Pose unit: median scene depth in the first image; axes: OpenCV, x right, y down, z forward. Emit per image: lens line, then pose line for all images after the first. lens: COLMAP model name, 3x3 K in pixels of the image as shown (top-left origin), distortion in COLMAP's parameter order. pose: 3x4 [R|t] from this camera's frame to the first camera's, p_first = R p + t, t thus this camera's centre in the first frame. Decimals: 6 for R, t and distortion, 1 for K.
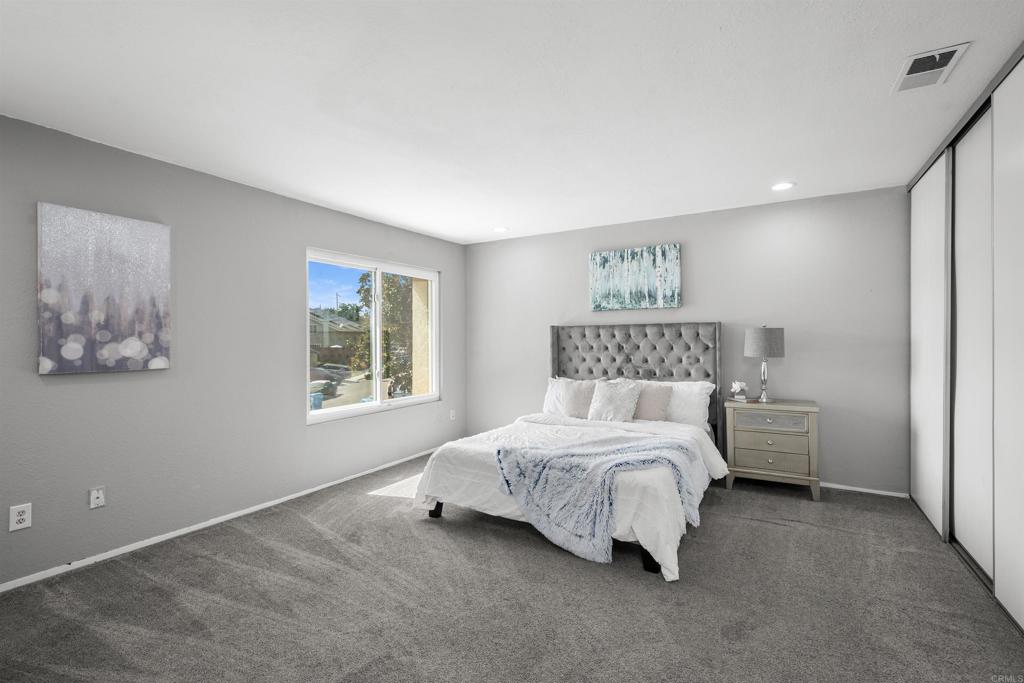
lens RADIAL K [[460.2, 0, 512.6], [0, 460.2, 348.4], [0, 0, 1]] dist [-0.001769, -0.000030]
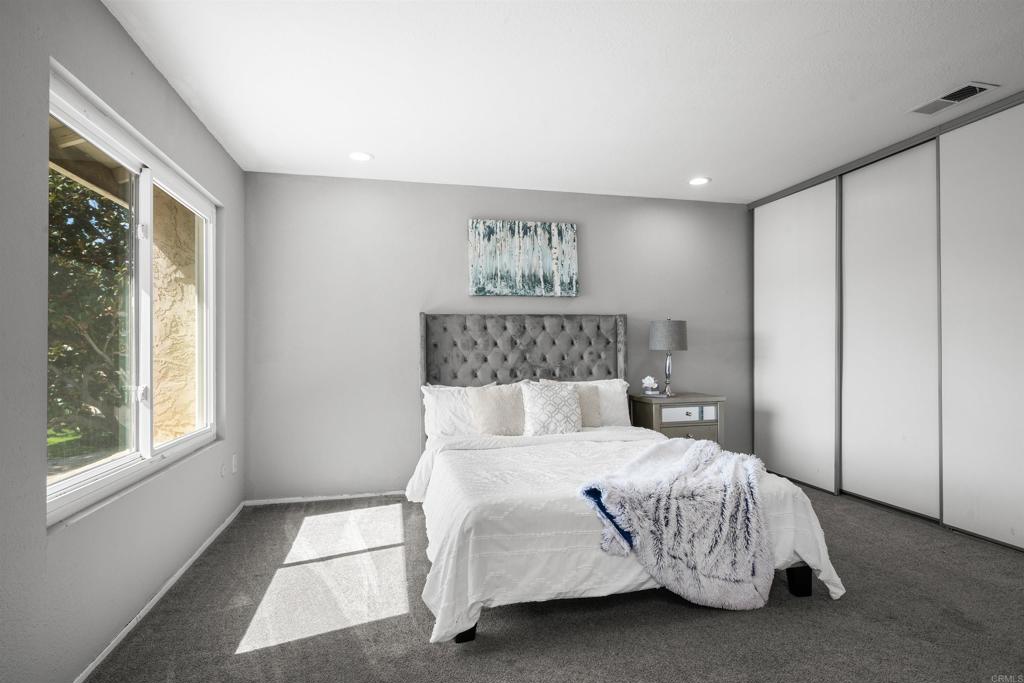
lens RADIAL K [[512.8, 0, 510.7], [0, 512.8, 350.7], [0, 0, 1]] dist [0.000838, 0.000194]
pose [[0.724204, 0.000479, 0.689586, -0.410291], [0.017186, 0.999677, -0.018743, 0.030150], [-0.689372, 0.025425, 0.723962, 0.391112]]
